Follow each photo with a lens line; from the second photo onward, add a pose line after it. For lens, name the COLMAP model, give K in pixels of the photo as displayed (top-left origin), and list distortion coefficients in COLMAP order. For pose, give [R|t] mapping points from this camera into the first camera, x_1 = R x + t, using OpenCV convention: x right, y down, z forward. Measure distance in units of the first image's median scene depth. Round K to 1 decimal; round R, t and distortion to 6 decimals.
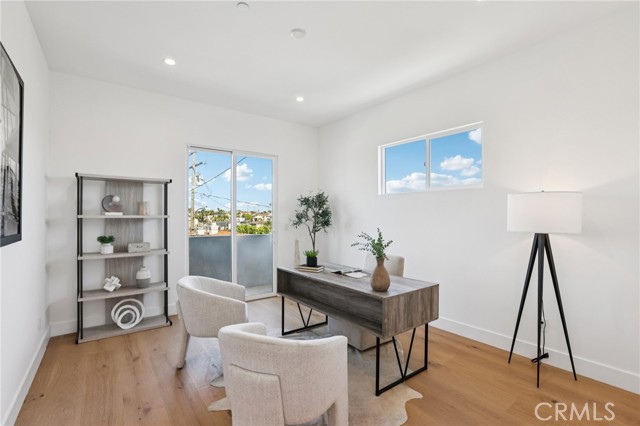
lens RADIAL K [[289.0, 0, 320.2], [0, 289.0, 212.6], [0, 0, 1]] dist [-0.014089, 0.002621]
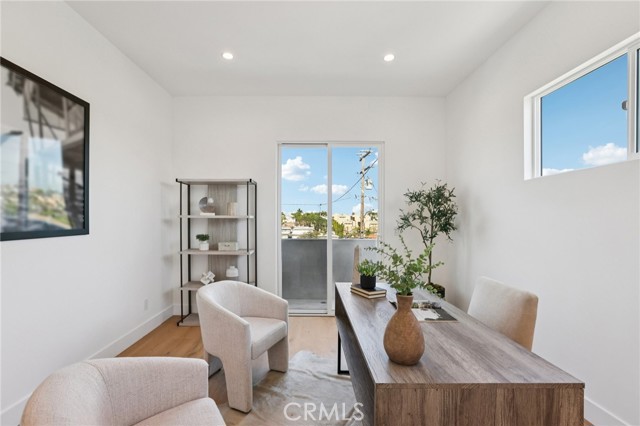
lens RADIAL K [[289.0, 0, 319.0], [0, 289.0, 219.5], [0, 0, 1]] dist [-0.014089, 0.002621]
pose [[0.805879, 0.002829, -0.592074, 0.250732], [0.003586, 0.999947, 0.009659, 0.014407], [0.592070, -0.009907, 0.805826, 0.337343]]
